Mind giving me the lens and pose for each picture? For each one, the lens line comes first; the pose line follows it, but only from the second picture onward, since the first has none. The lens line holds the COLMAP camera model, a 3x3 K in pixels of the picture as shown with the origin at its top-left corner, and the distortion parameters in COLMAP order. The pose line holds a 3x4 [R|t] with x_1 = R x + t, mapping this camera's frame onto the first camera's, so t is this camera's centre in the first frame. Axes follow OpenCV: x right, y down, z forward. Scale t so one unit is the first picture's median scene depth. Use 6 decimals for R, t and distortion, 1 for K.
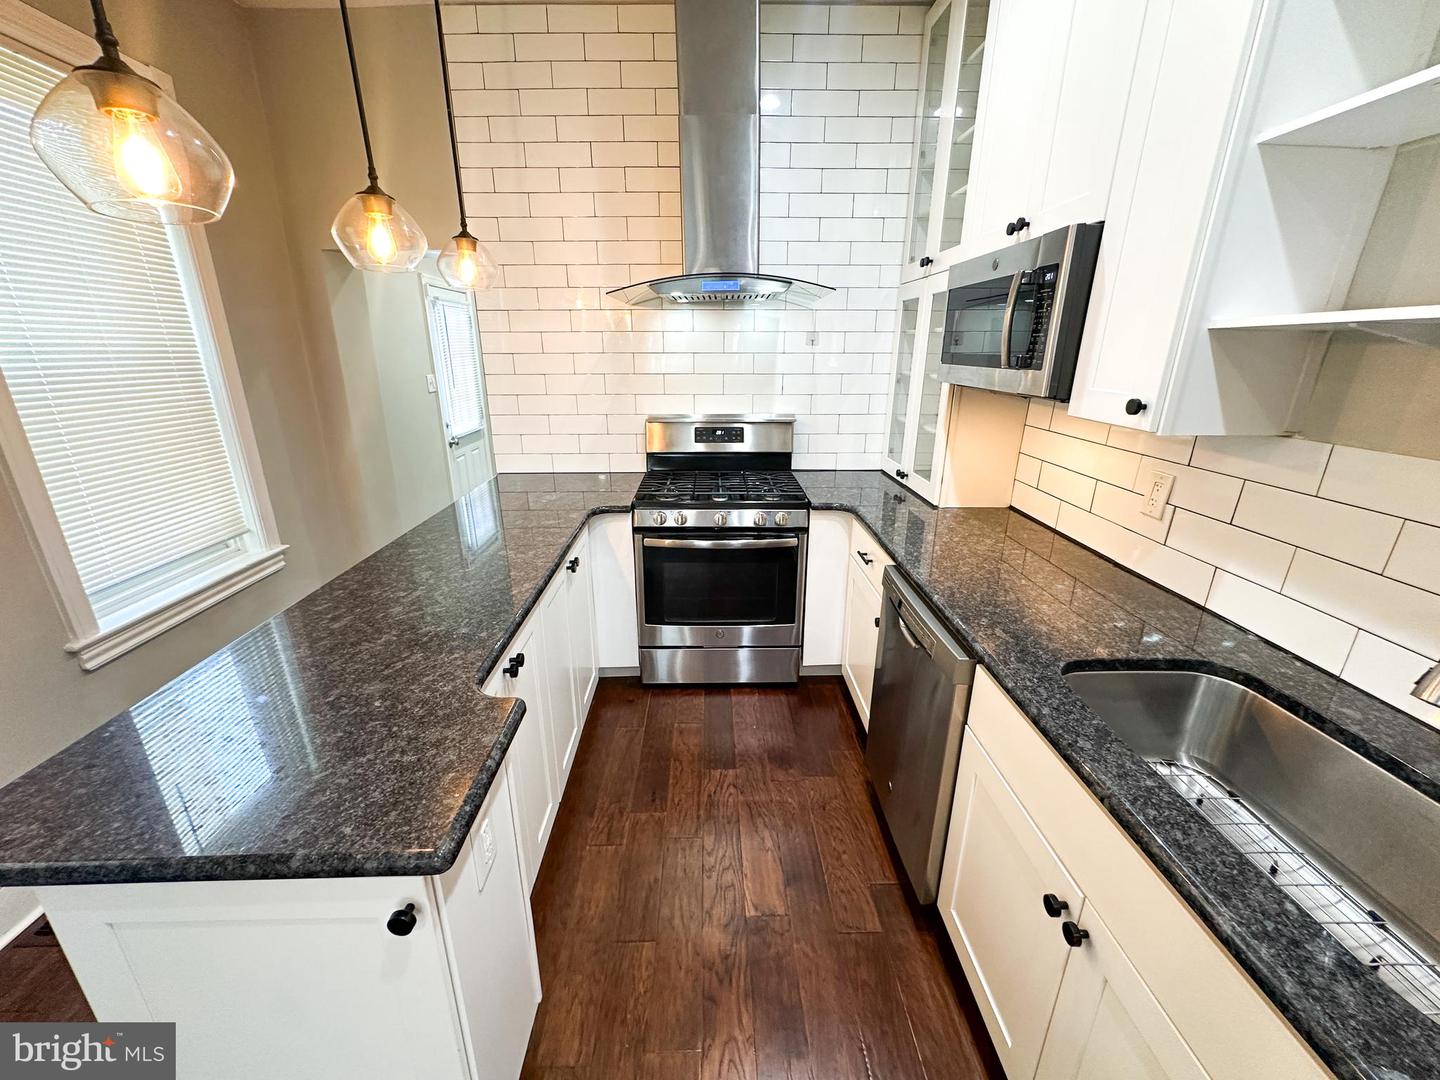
lens RADIAL K [[576.2, 0, 719.2], [0, 576.2, 540.7], [0, 0, 1]] dist [-0.005879, 0.000915]
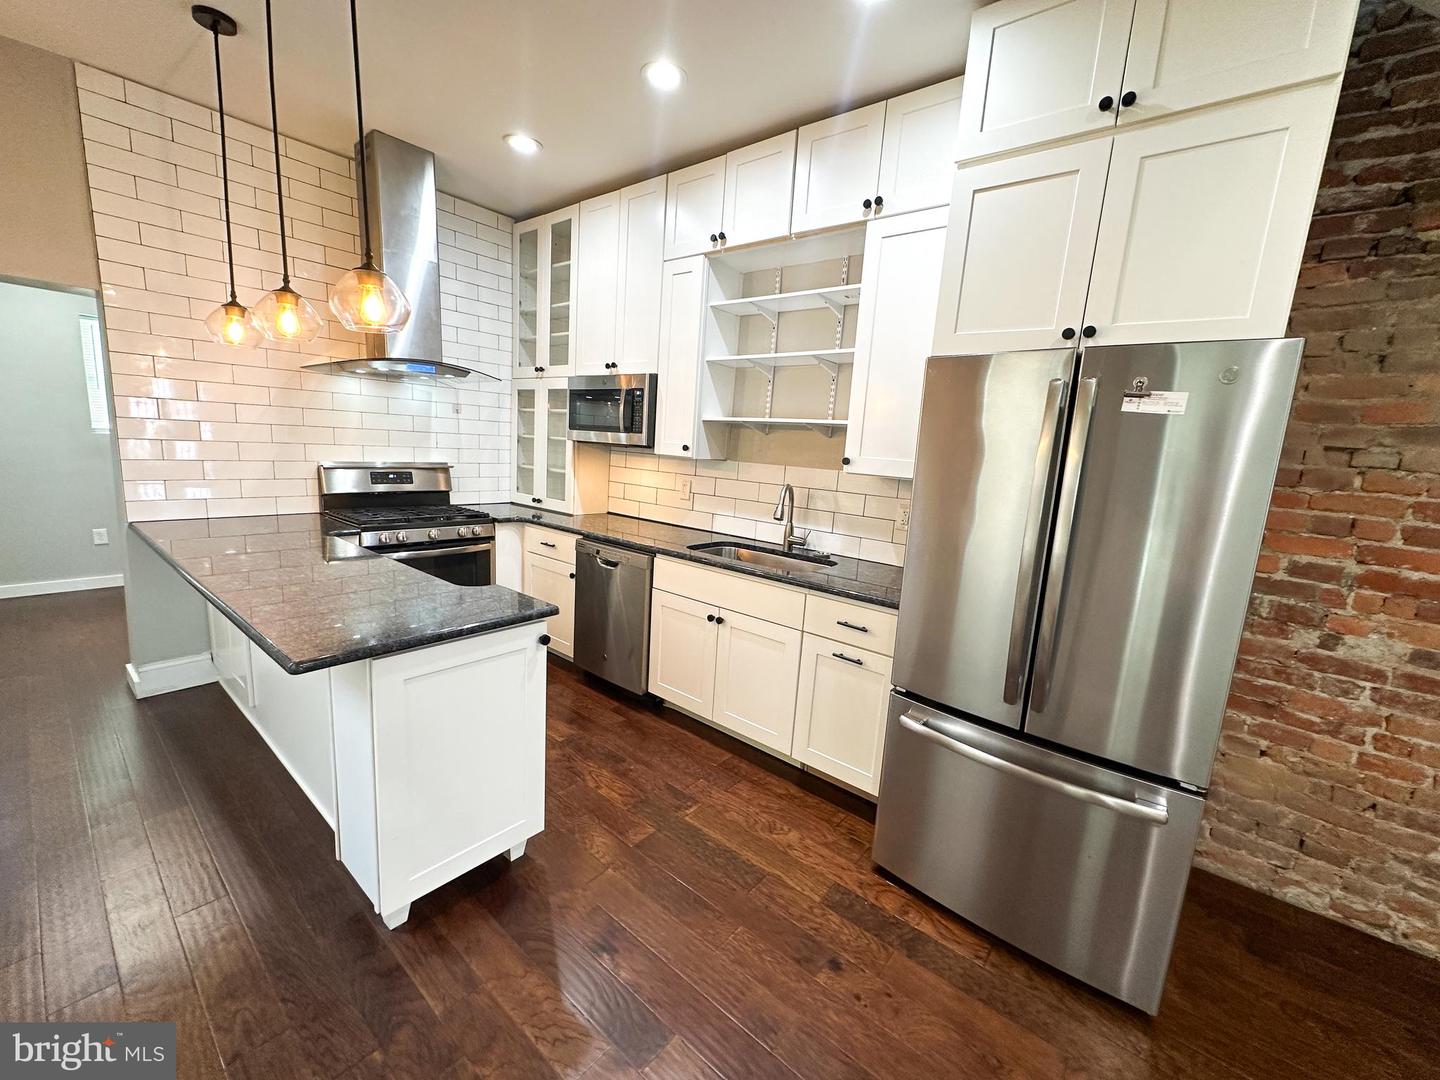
lens RADIAL K [[576.2, 0, 719.2], [0, 576.2, 540.7], [0, 0, 1]] dist [-0.005879, 0.000915]
pose [[0.649333, -0.089658, 0.755201, -0.586185], [0.184653, 0.981898, -0.042195, 0.157232], [-0.737747, 0.166849, 0.654134, -0.367131]]
